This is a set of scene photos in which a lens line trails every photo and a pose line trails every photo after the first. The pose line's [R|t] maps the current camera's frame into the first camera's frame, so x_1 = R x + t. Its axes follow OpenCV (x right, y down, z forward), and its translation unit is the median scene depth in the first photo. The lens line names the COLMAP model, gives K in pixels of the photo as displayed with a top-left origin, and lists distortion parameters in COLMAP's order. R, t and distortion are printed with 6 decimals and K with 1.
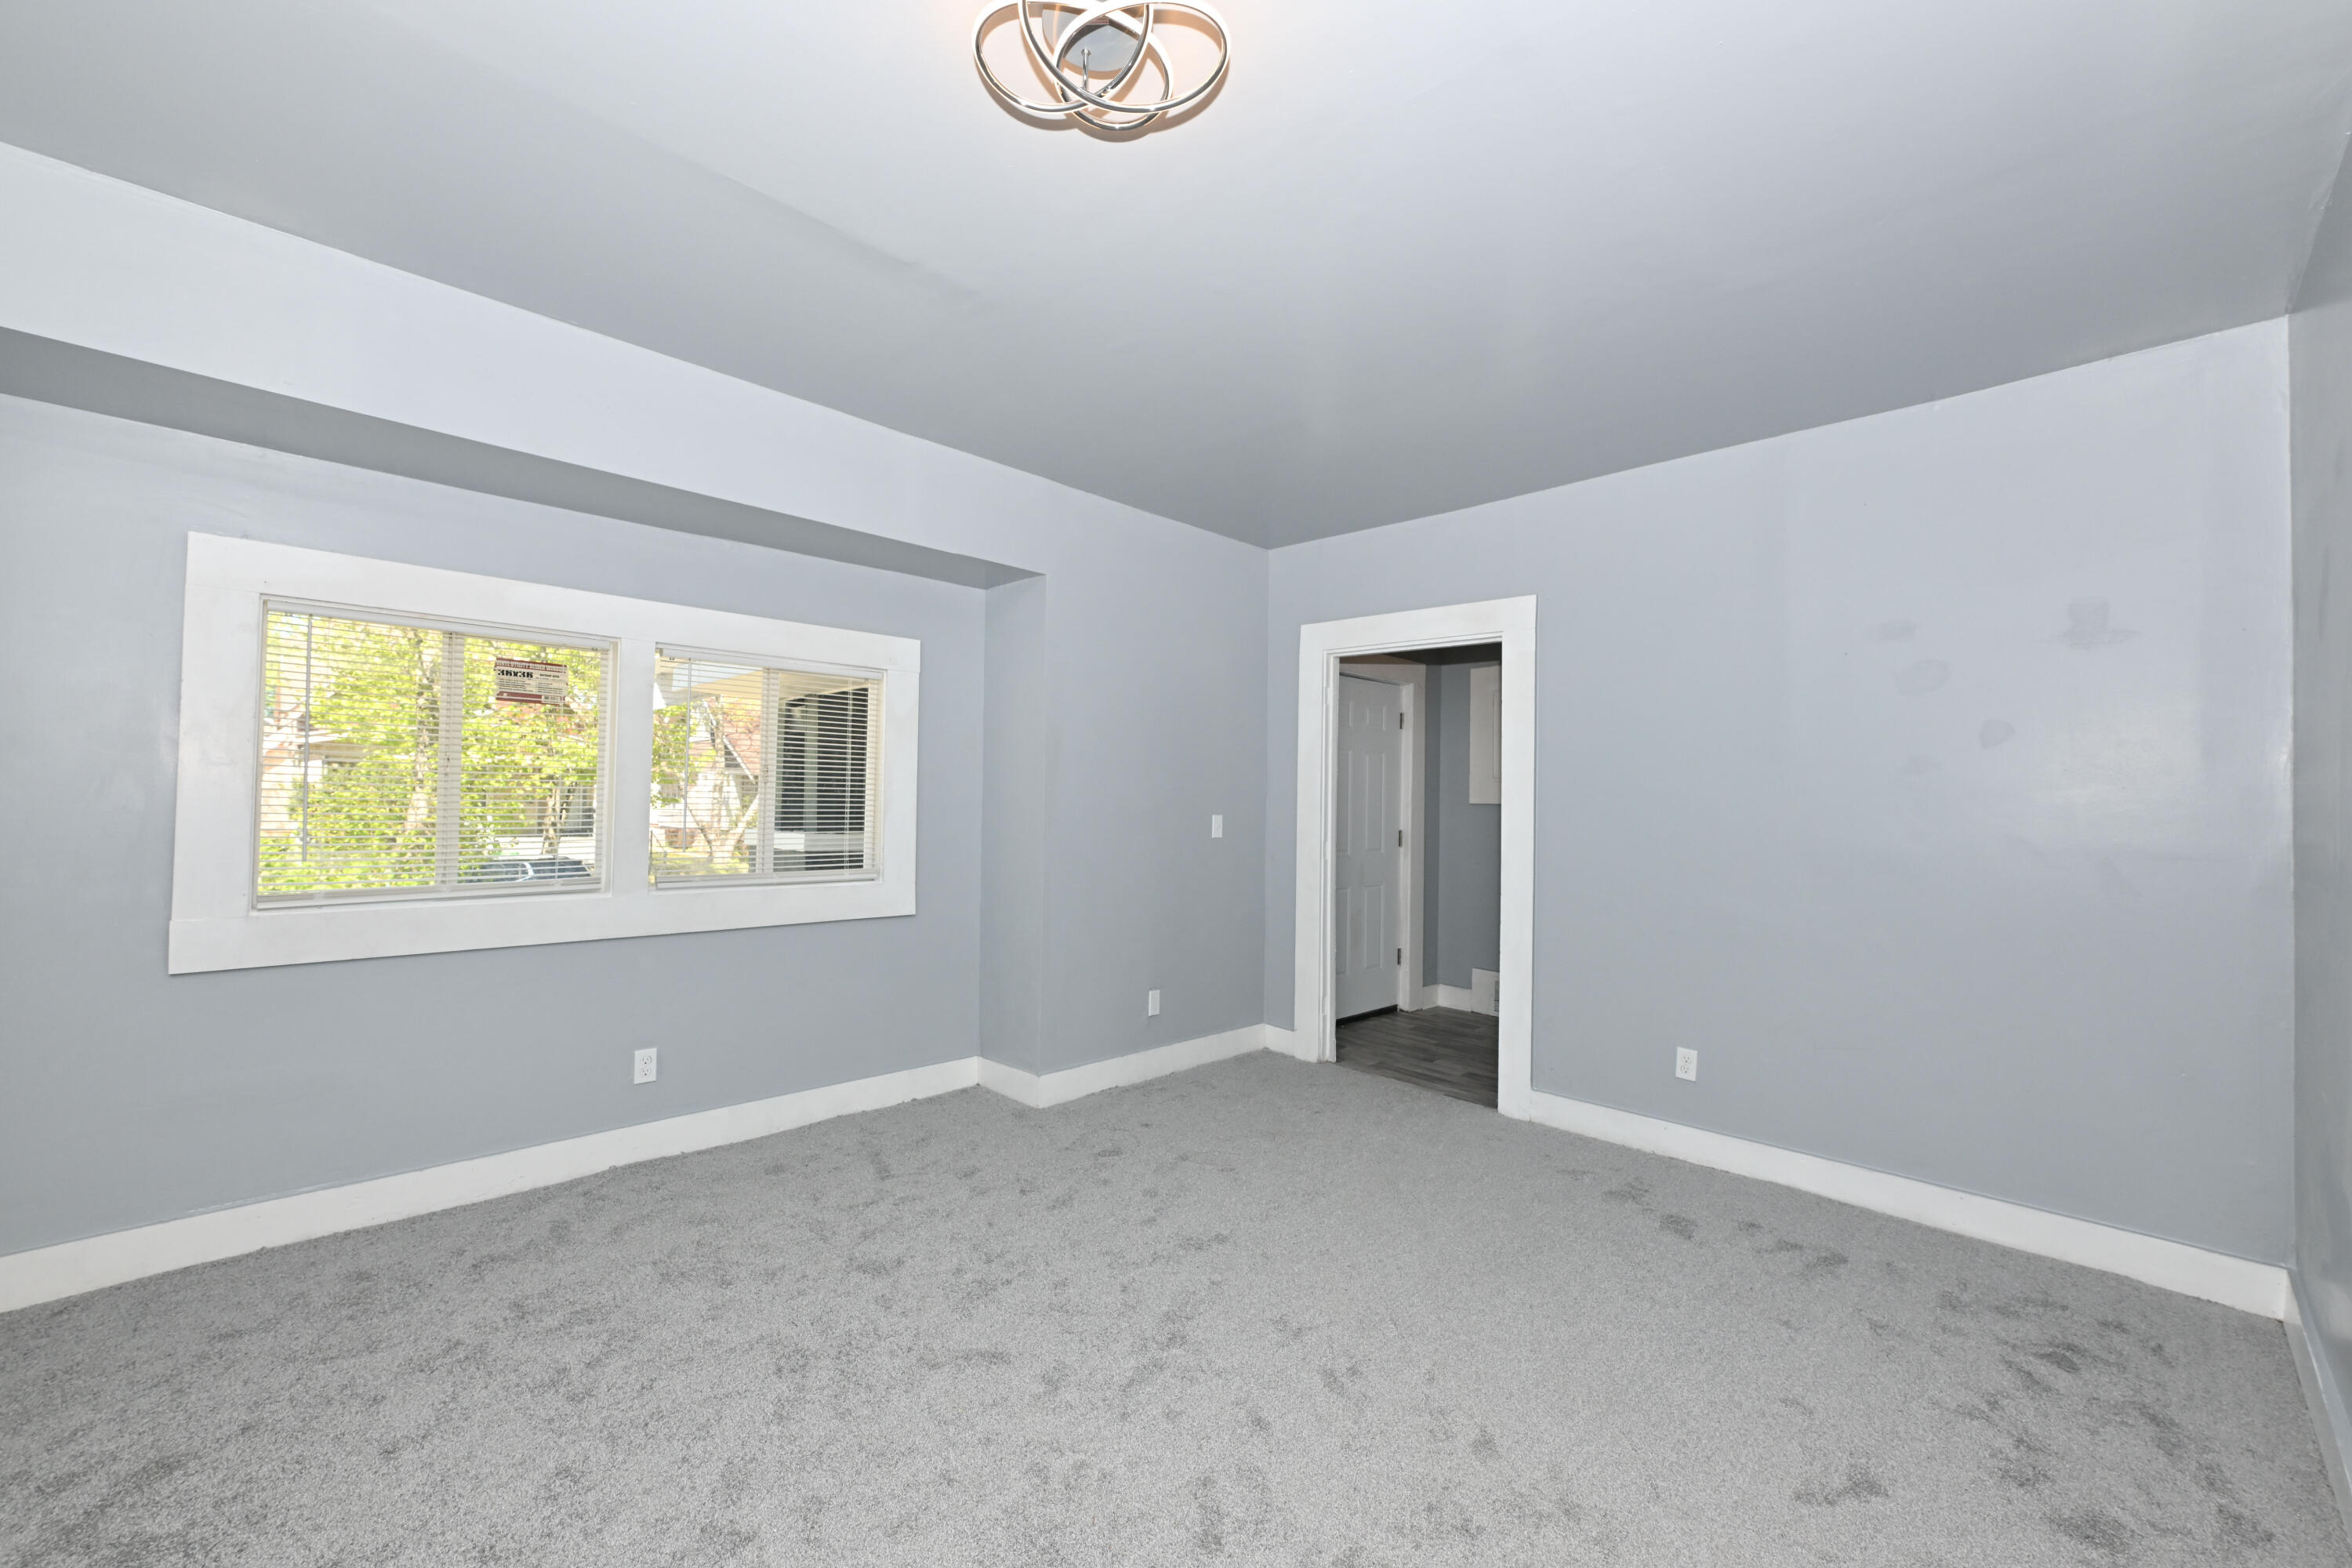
lens RADIAL K [[935.0, 0, 1202.9], [0, 935.0, 777.5], [0, 0, 1]] dist [-0.002470, 0.001914]
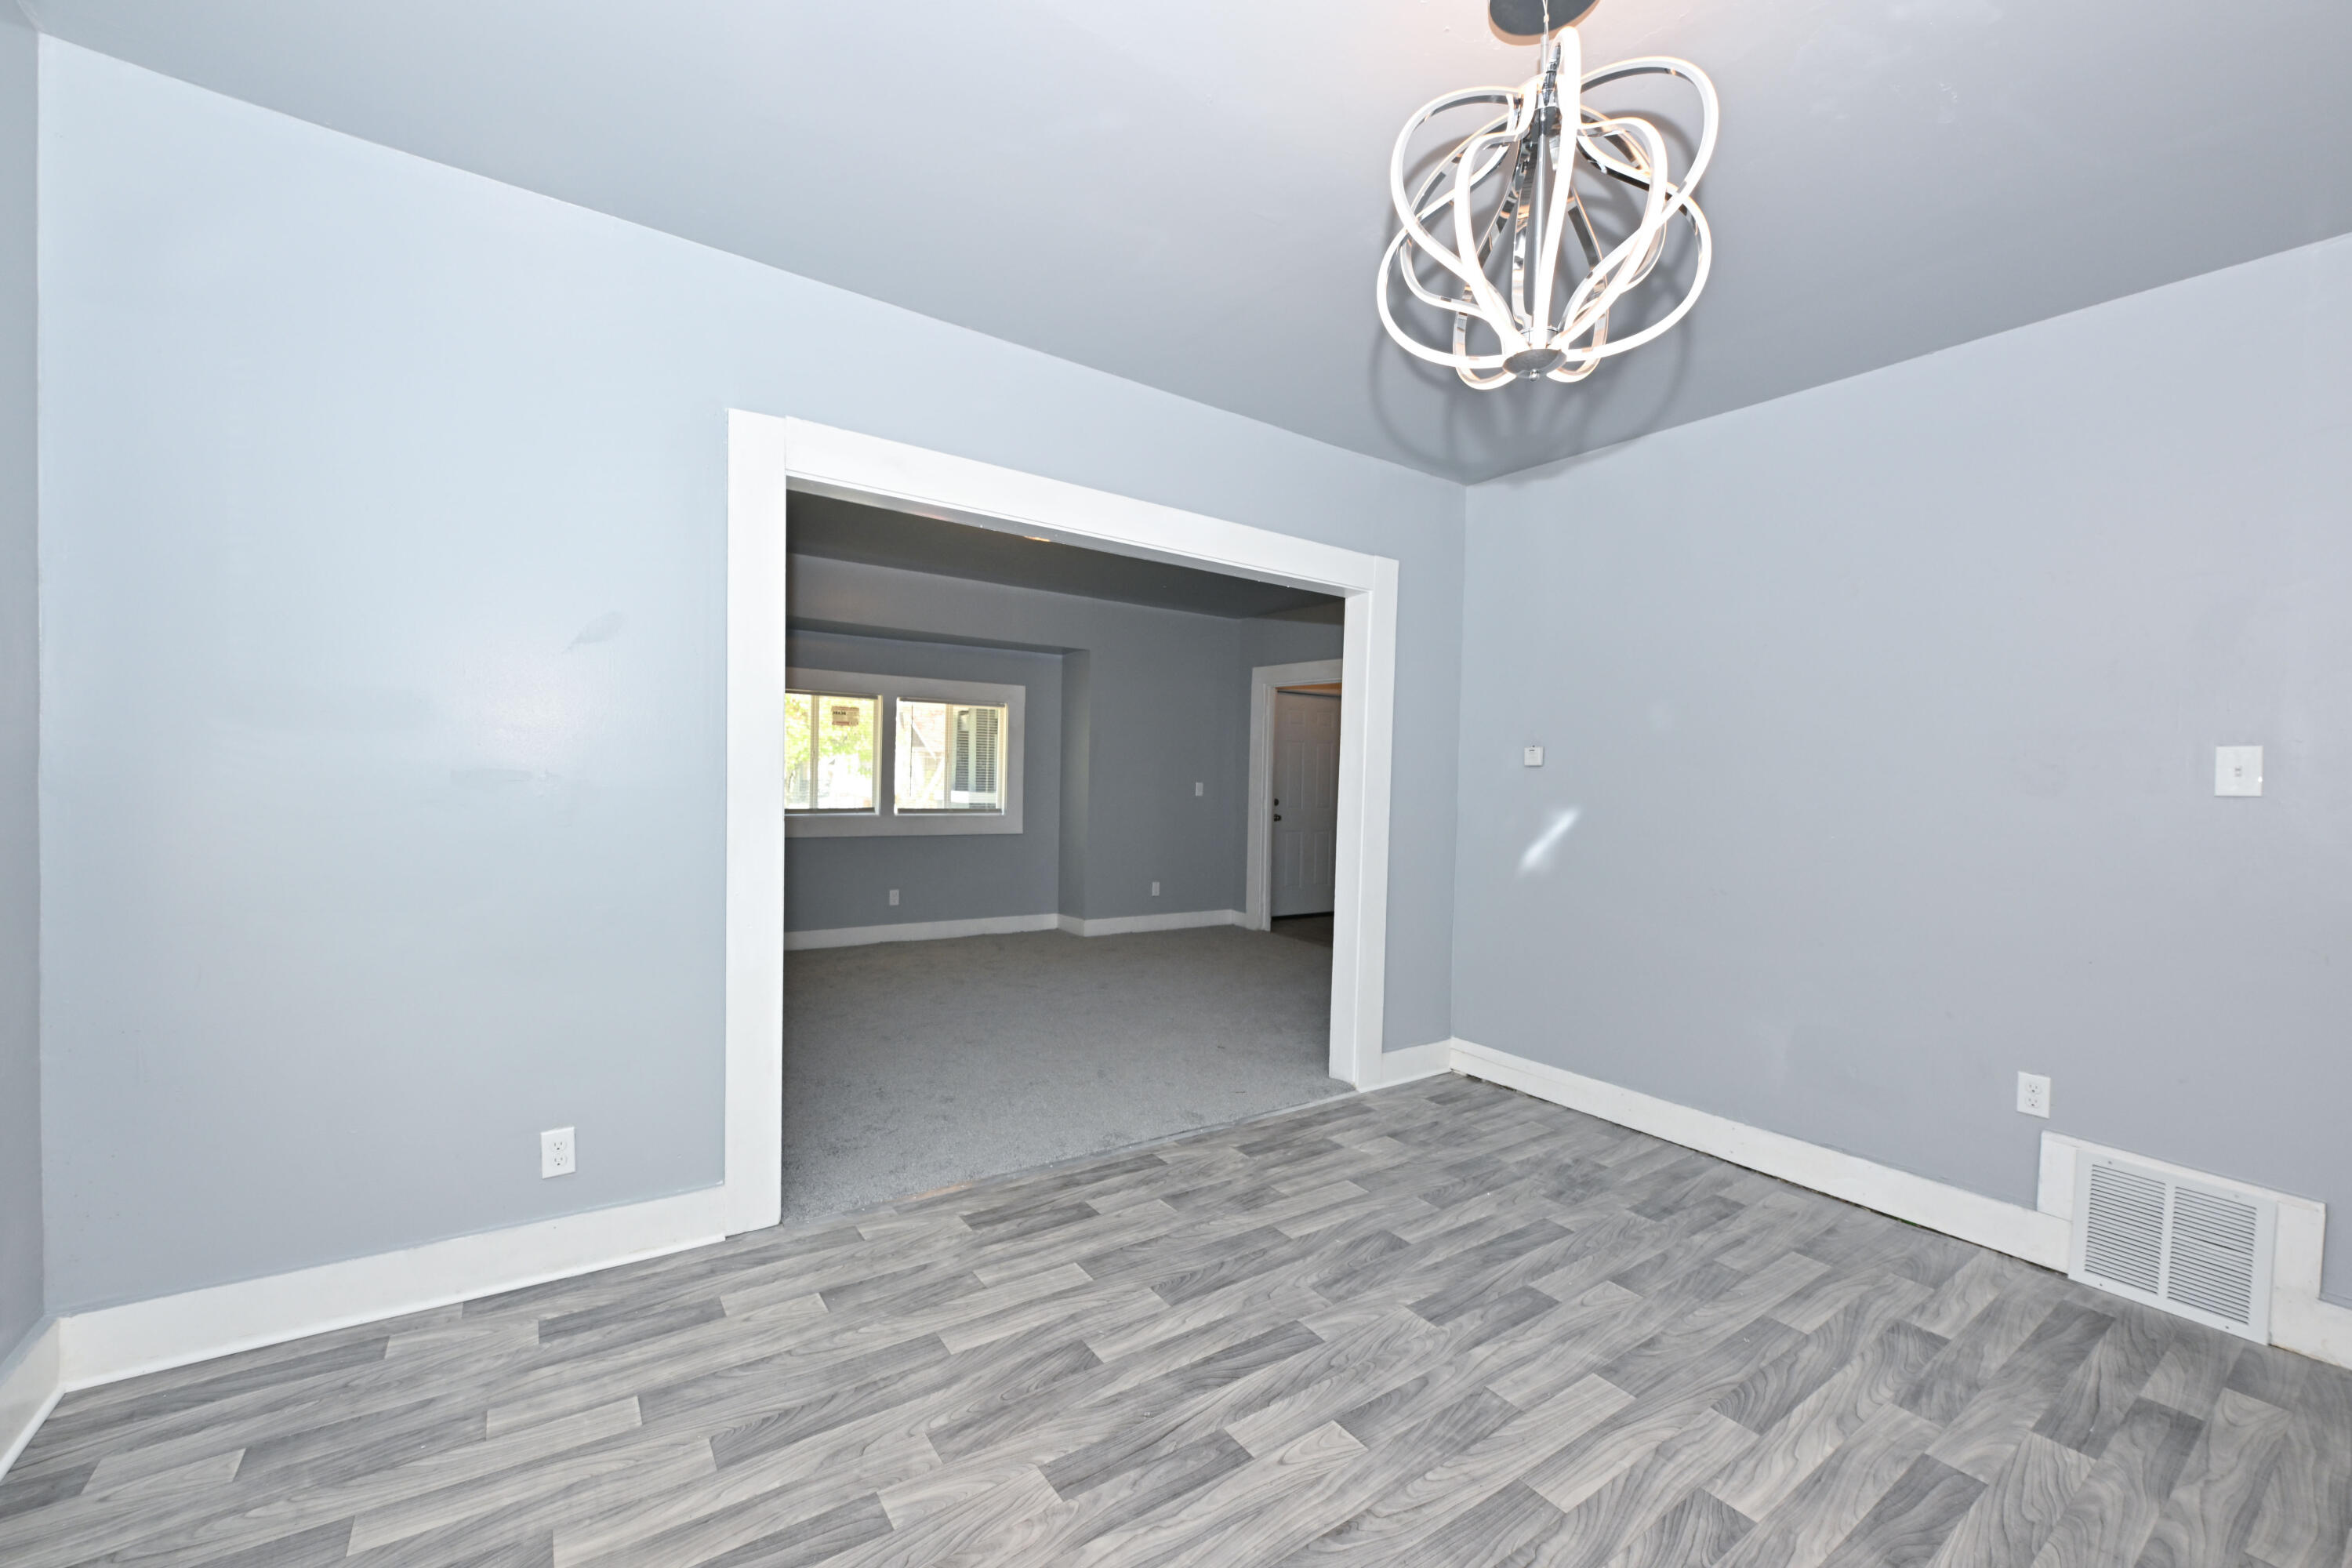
lens RADIAL K [[935.0, 0, 1188.3], [0, 935.0, 793.0], [0, 0, 1]] dist [-0.002470, 0.001914]
pose [[0.983008, 0.010407, -0.183266, 0.362871], [-0.003023, 0.999174, 0.040520, -0.009997], [0.183536, -0.039278, 0.982228, -0.776567]]
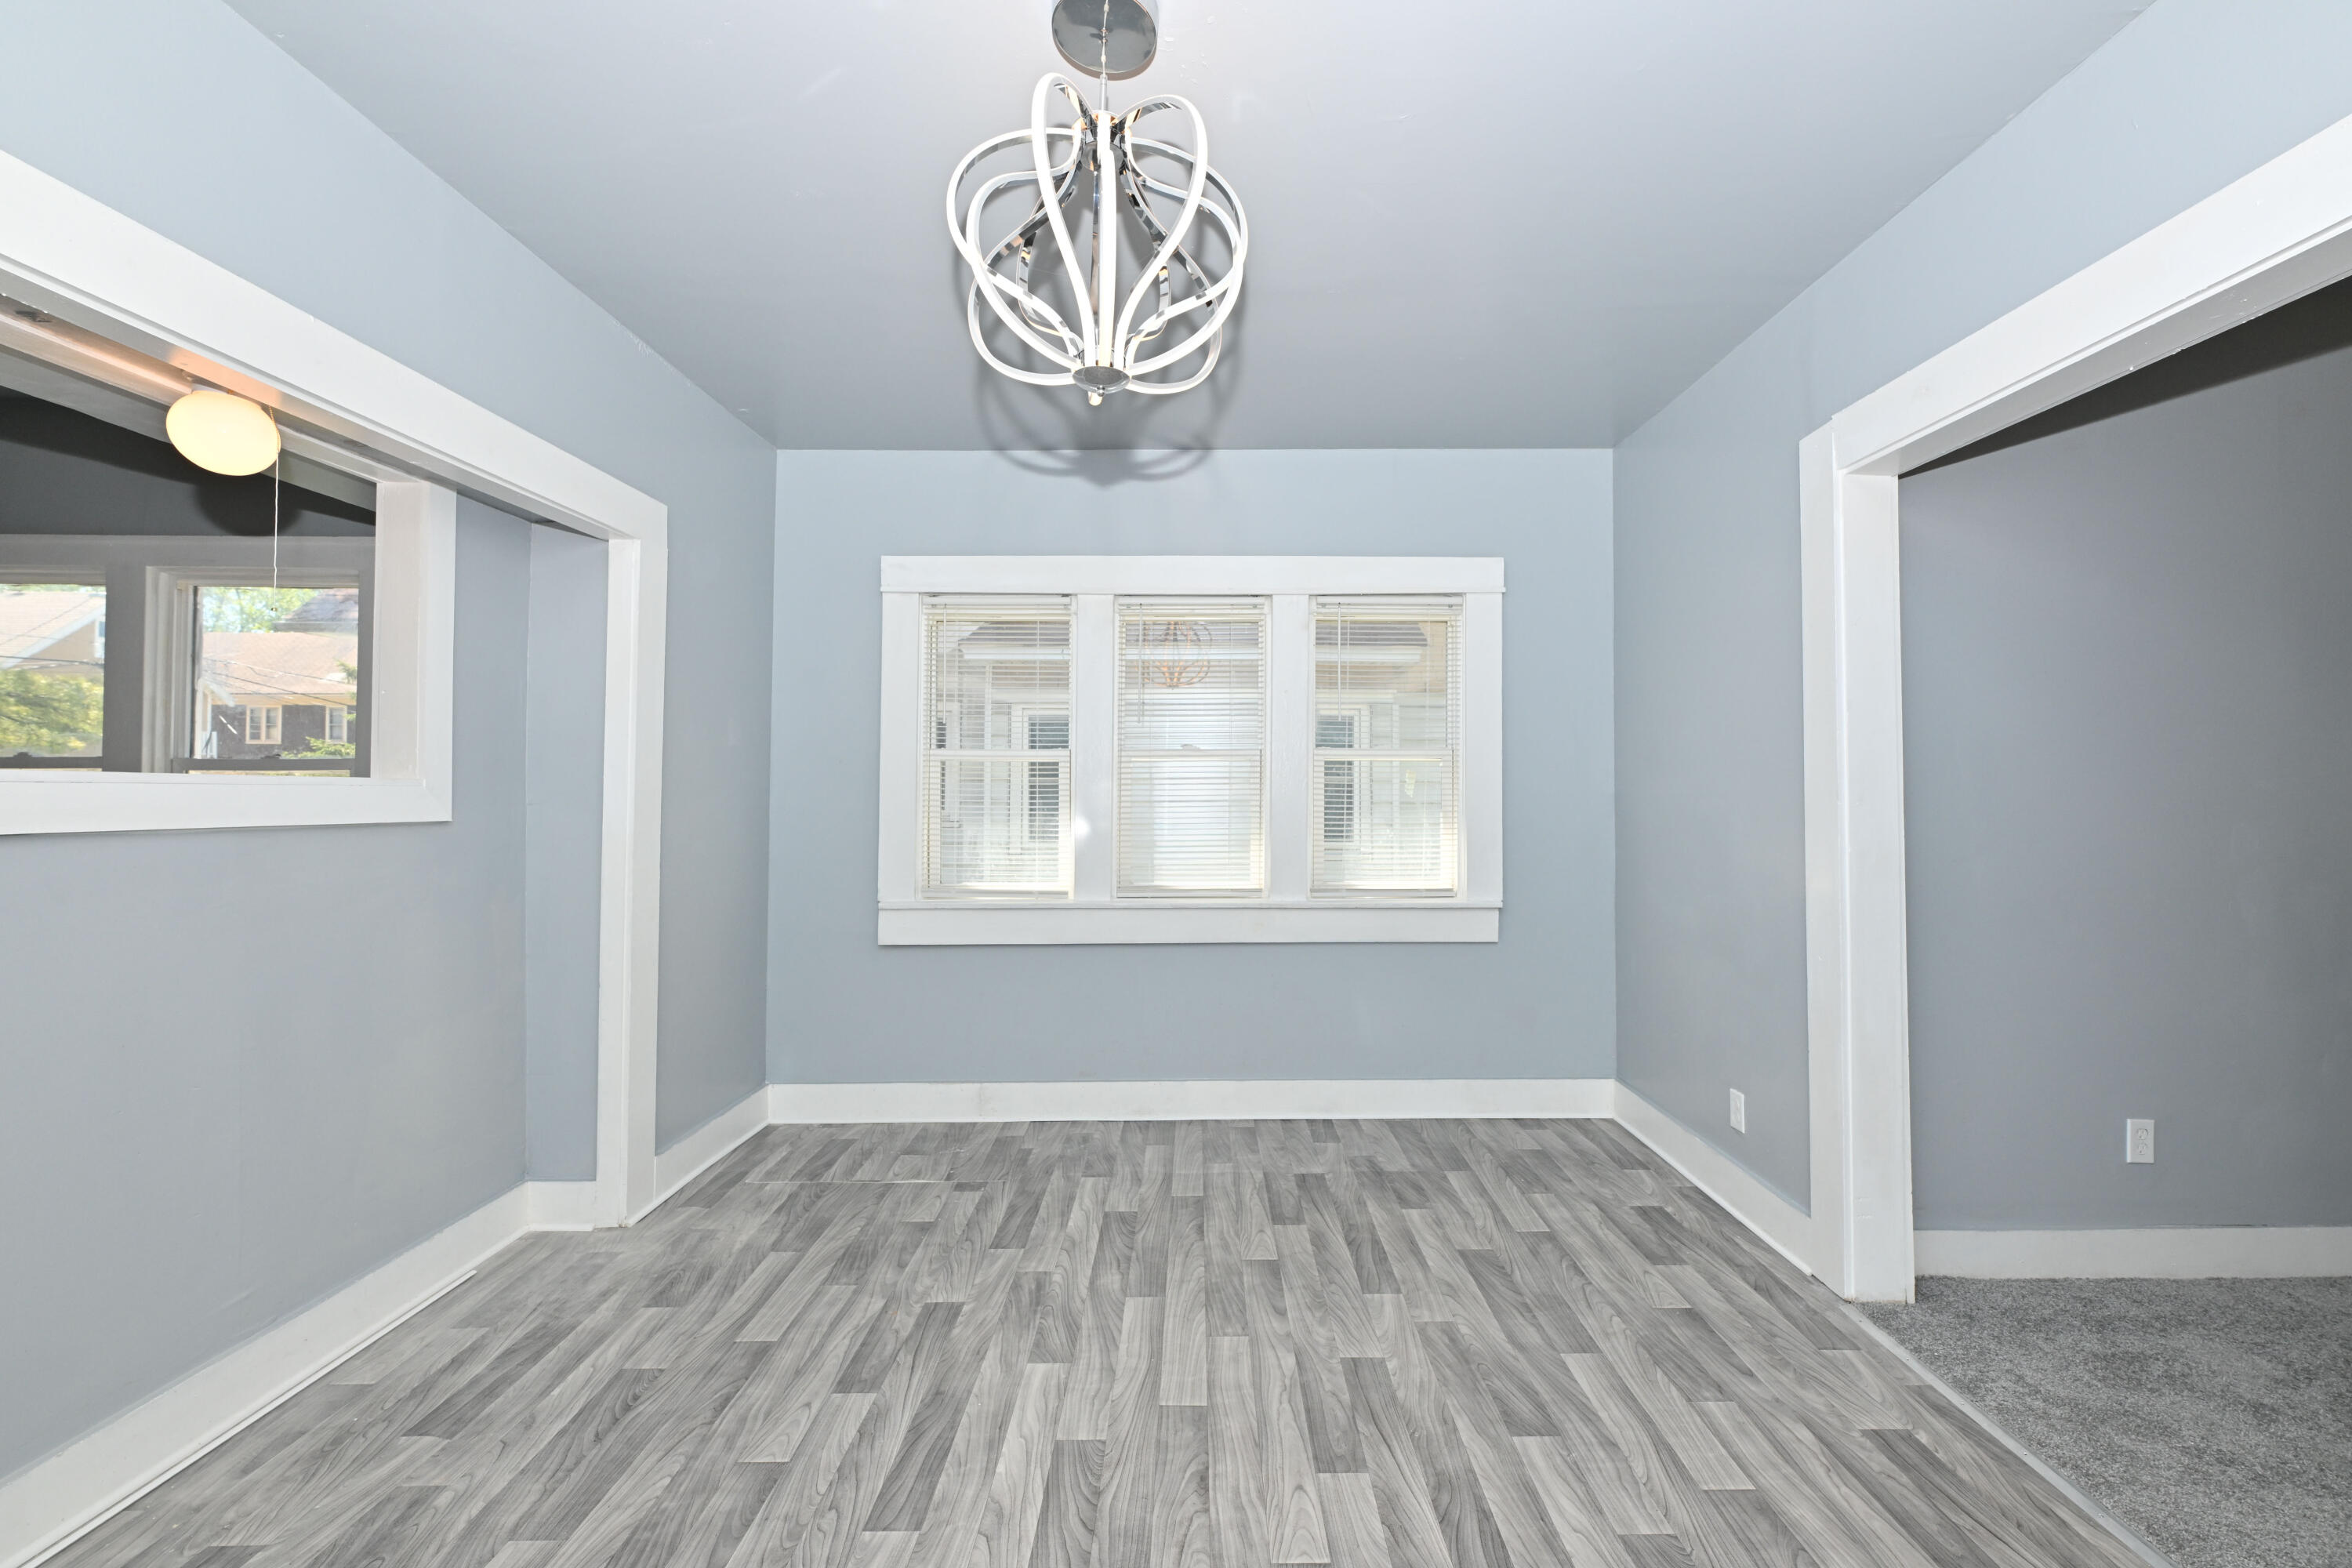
lens RADIAL K [[935.0, 0, 1217.0], [0, 935.0, 787.1], [0, 0, 1]] dist [-0.002470, 0.001914]
pose [[-0.695741, -0.025156, -0.717852, 0.670907], [-0.001143, 0.999424, -0.033915, 0.013979], [0.718292, -0.022776, -0.695369, -0.073446]]
